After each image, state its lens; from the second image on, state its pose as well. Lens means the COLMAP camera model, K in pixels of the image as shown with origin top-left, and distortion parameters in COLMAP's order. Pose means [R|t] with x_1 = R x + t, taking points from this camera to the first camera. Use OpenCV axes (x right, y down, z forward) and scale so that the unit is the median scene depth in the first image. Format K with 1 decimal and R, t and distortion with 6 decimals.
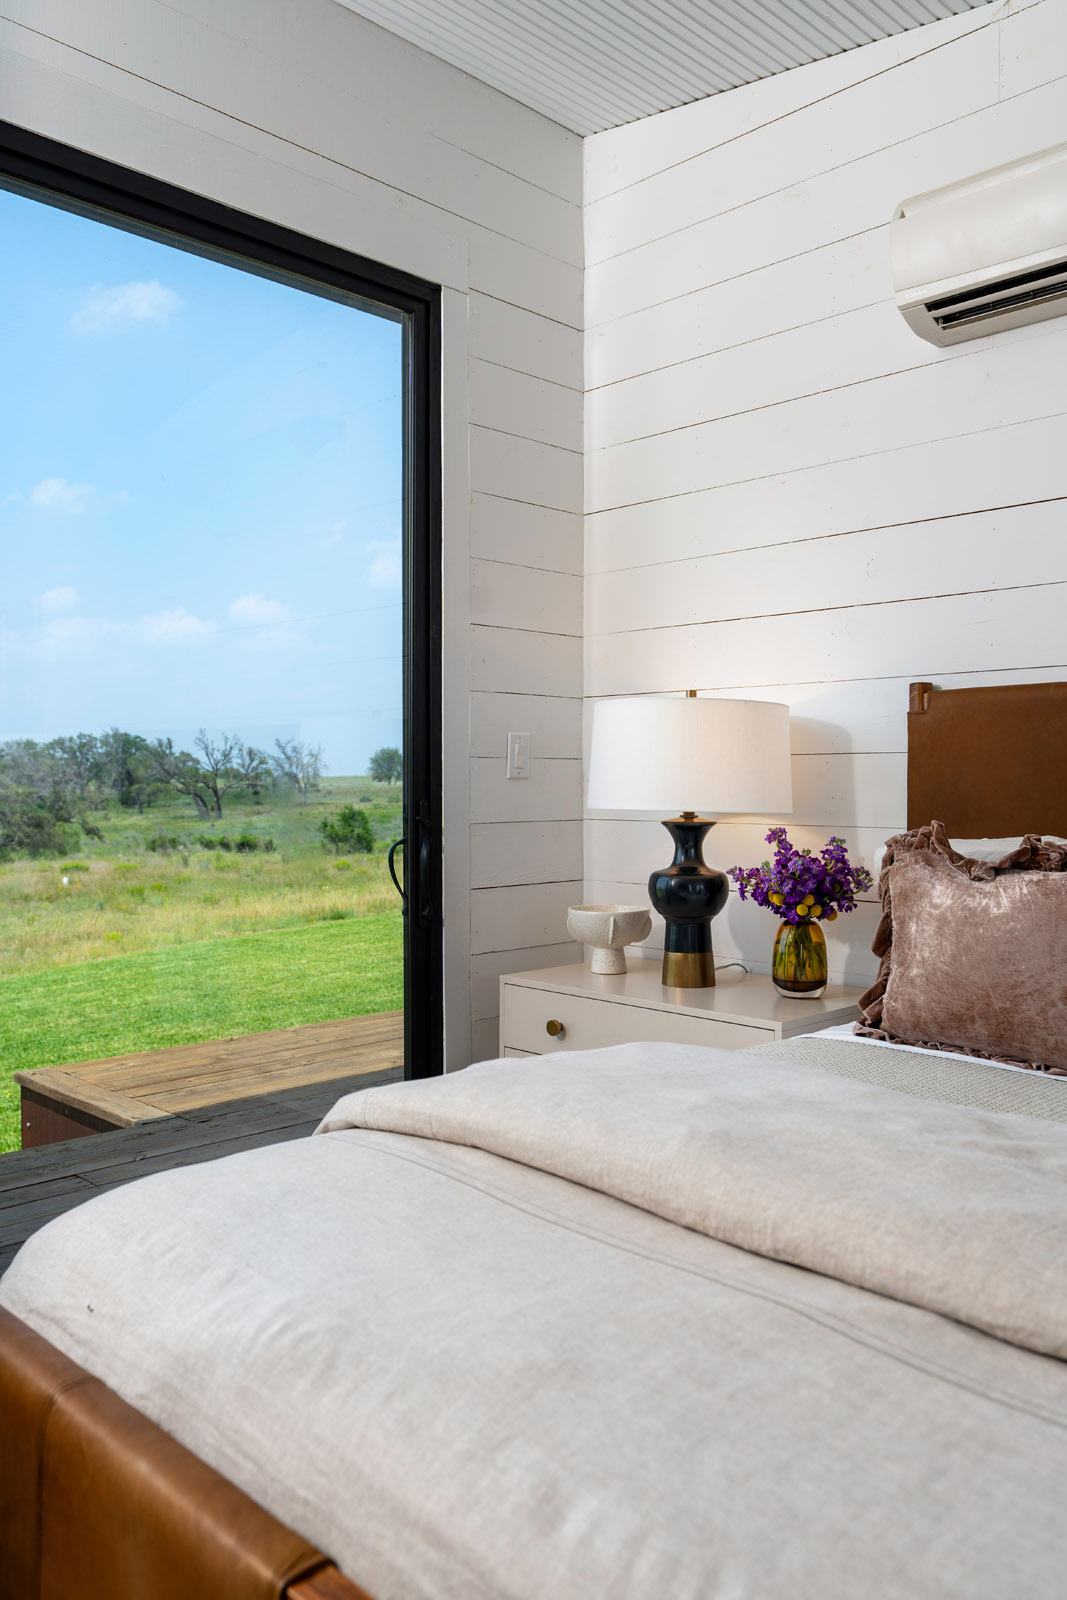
lens RADIAL K [[1255.4, 0, 533.5], [0, 1255.4, 800.0], [0, 0, 1]] dist [-0.065968, 0.173754]
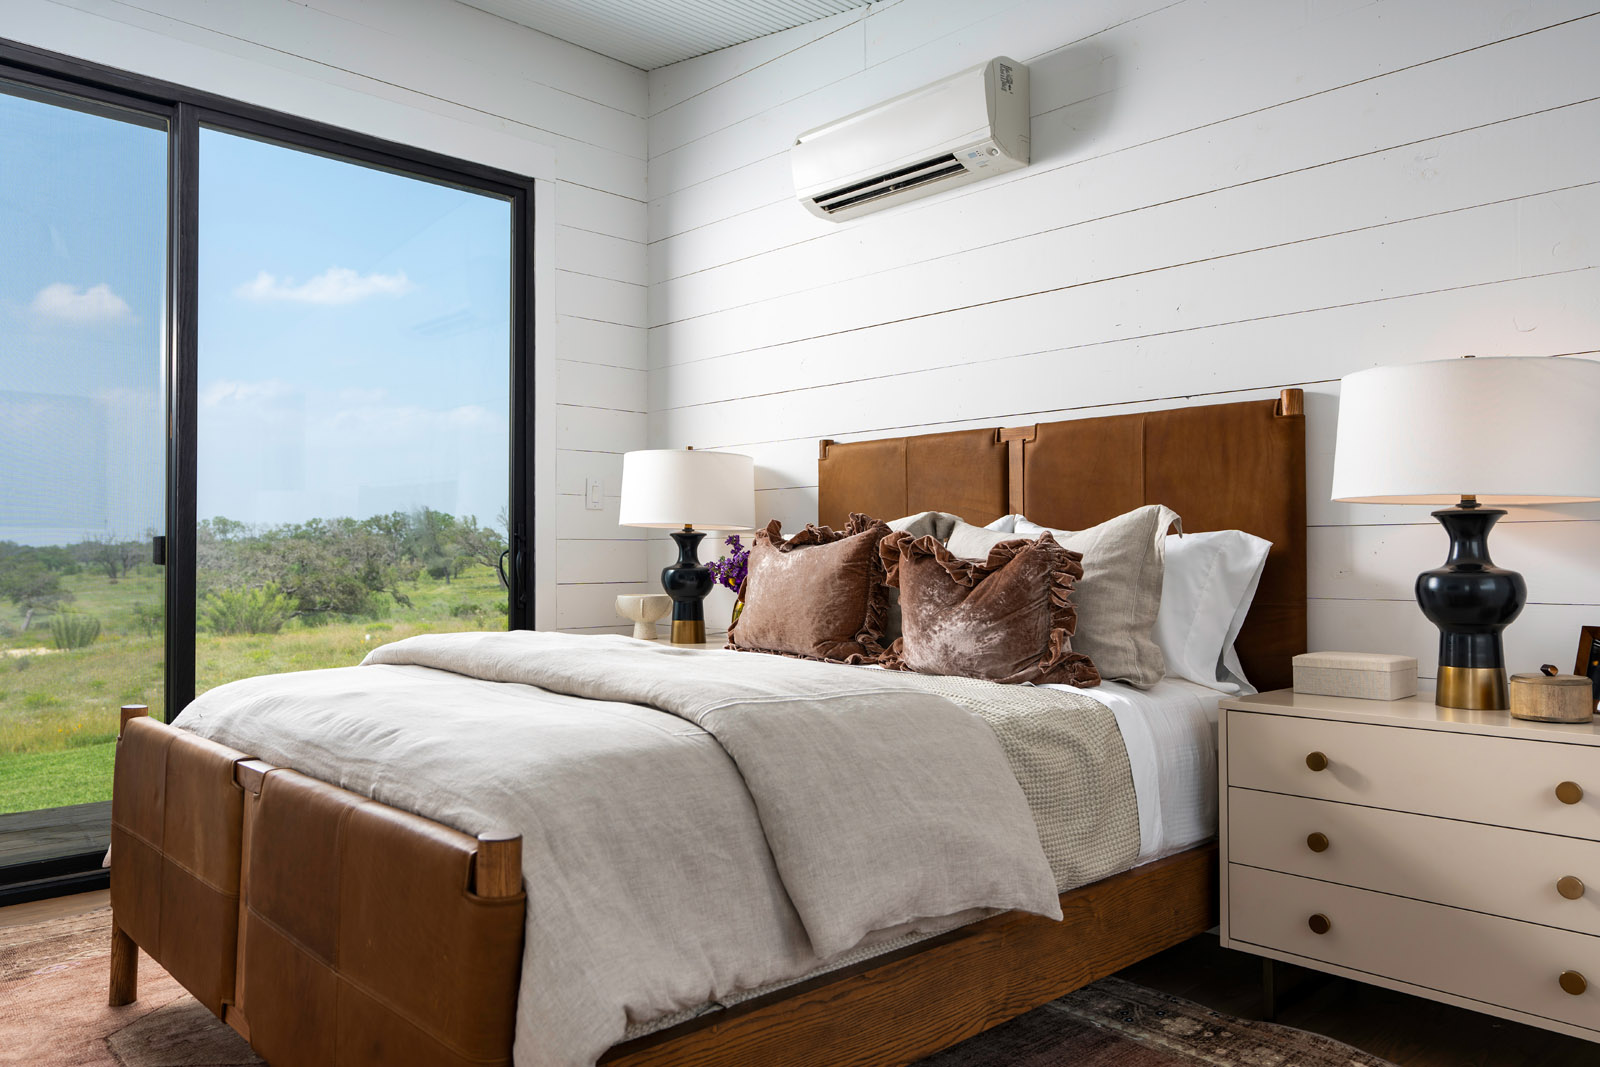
lens RADIAL K [[1160.4, 0, 800.0], [0, 1160.4, 533.5], [0, 0, 1]] dist [-0.002801, -0.002174]
pose [[0.999857, -0.001100, -0.016854, 0.068357], [0.000493, 0.999354, -0.035931, 0.016247], [0.016883, 0.035917, 0.999212, -0.094387]]
